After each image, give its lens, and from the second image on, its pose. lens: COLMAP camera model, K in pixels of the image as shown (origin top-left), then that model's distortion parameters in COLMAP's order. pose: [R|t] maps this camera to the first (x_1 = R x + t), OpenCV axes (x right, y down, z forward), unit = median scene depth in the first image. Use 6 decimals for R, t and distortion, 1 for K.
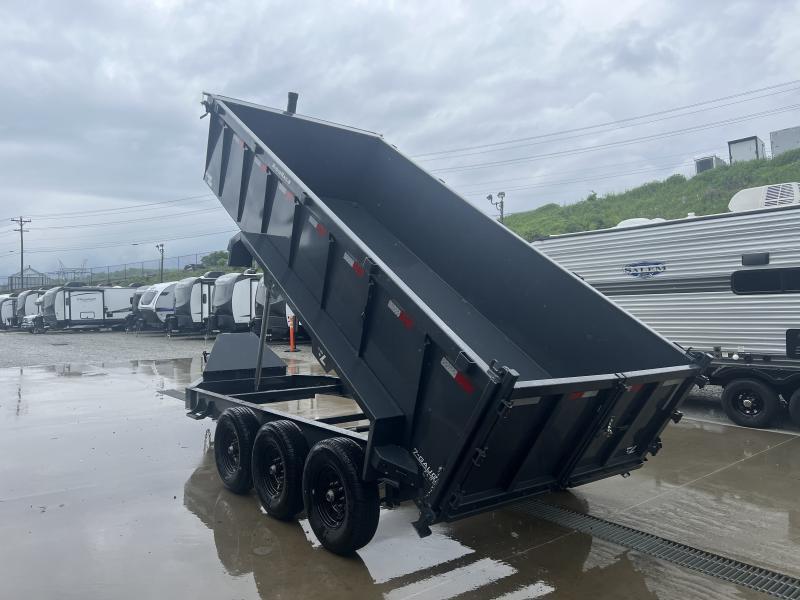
lens RADIAL K [[601.8, 0, 400.0], [0, 601.8, 300.0], [0, 0, 1]] dist [0.045388, -0.048123]
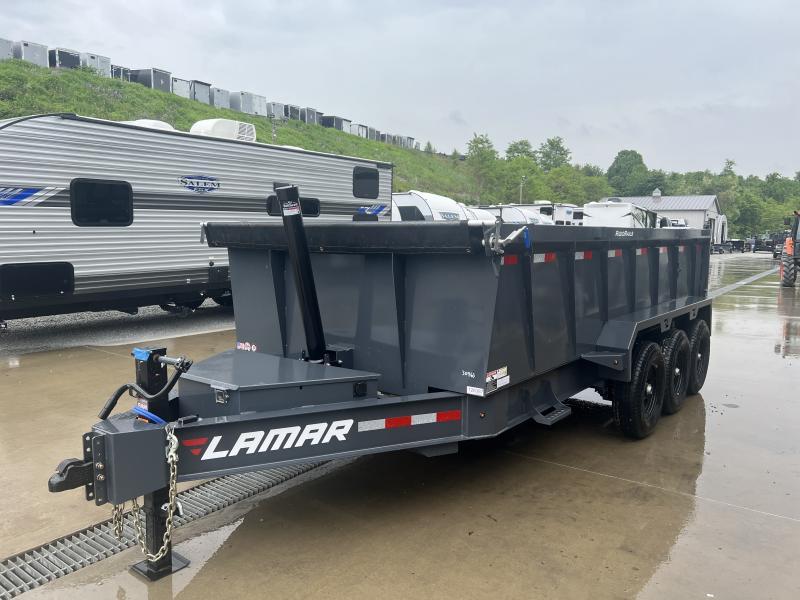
lens RADIAL K [[601.8, 0, 400.0], [0, 601.8, 300.0], [0, 0, 1]] dist [0.045388, -0.048123]
pose [[-0.241946, -0.105336, 0.964555, -0.603417], [-0.026469, 0.994436, 0.101959, 0.025593], [-0.969929, -0.000862, -0.243388, 0.929138]]
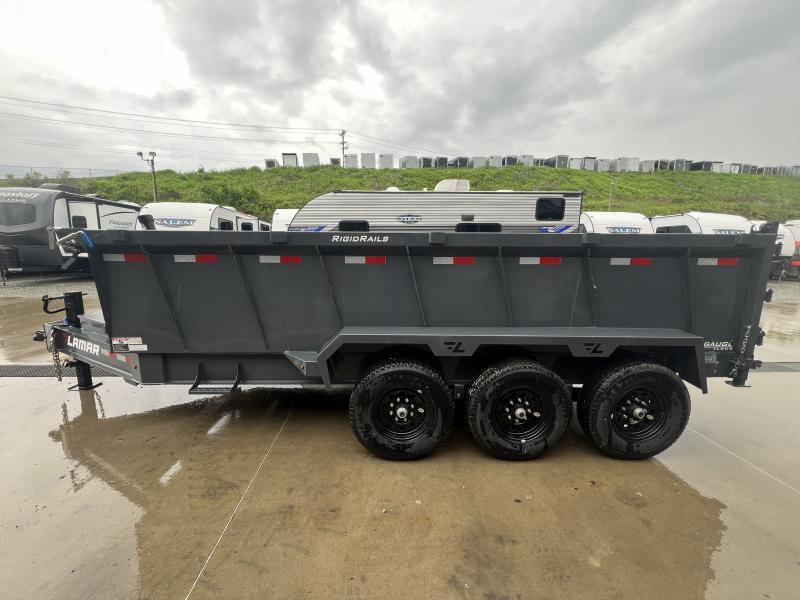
lens RADIAL K [[318.8, 0, 399.5], [0, 318.8, 301.8], [0, 0, 1]] dist [-0.001215, -0.000145]
pose [[0.599642, -0.126802, 0.790159, -0.350674], [-0.024143, 0.984051, 0.176239, 0.021501], [-0.799904, -0.124756, 0.587017, 0.467399]]
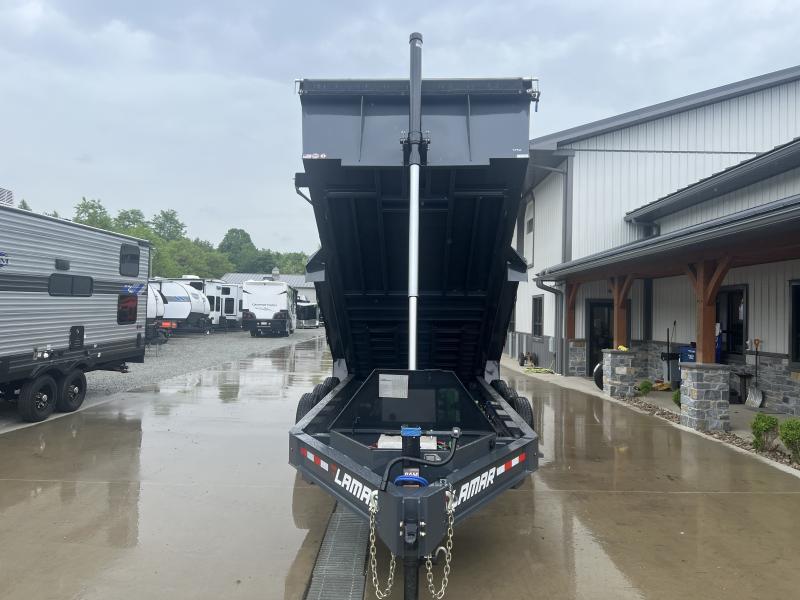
lens RADIAL K [[601.8, 0, 400.0], [0, 601.8, 300.0], [0, 0, 1]] dist [0.045388, -0.048123]
pose [[-0.769311, 0.002133, 0.638871, -0.522050], [-0.025471, 0.999097, -0.034008, 0.016947], [-0.638367, -0.042435, -0.768562, 1.270388]]
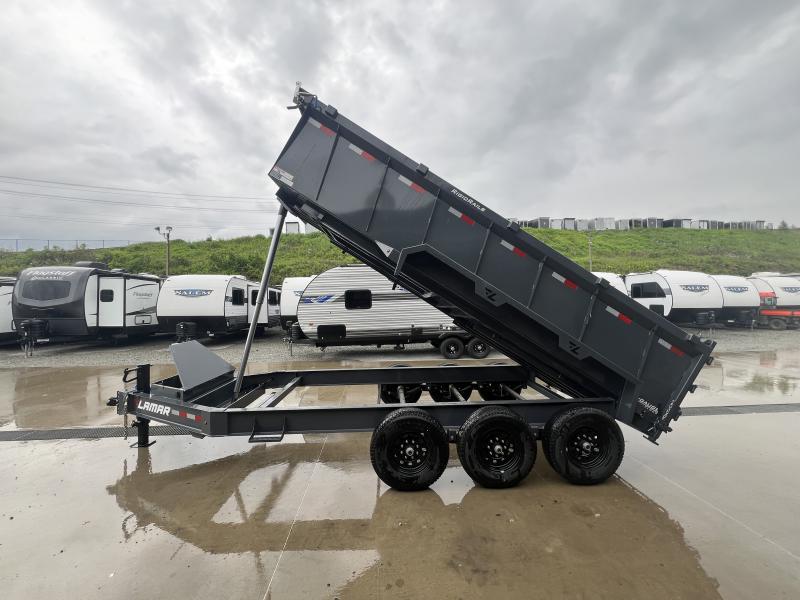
lens RADIAL K [[318.8, 0, 399.5], [0, 318.8, 301.8], [0, 0, 1]] dist [-0.001215, -0.000145]
pose [[0.590100, -0.004088, 0.807320, -0.436875], [0.002694, 0.999992, 0.003095, -0.006358], [-0.807326, 0.000348, 0.590106, 0.414383]]
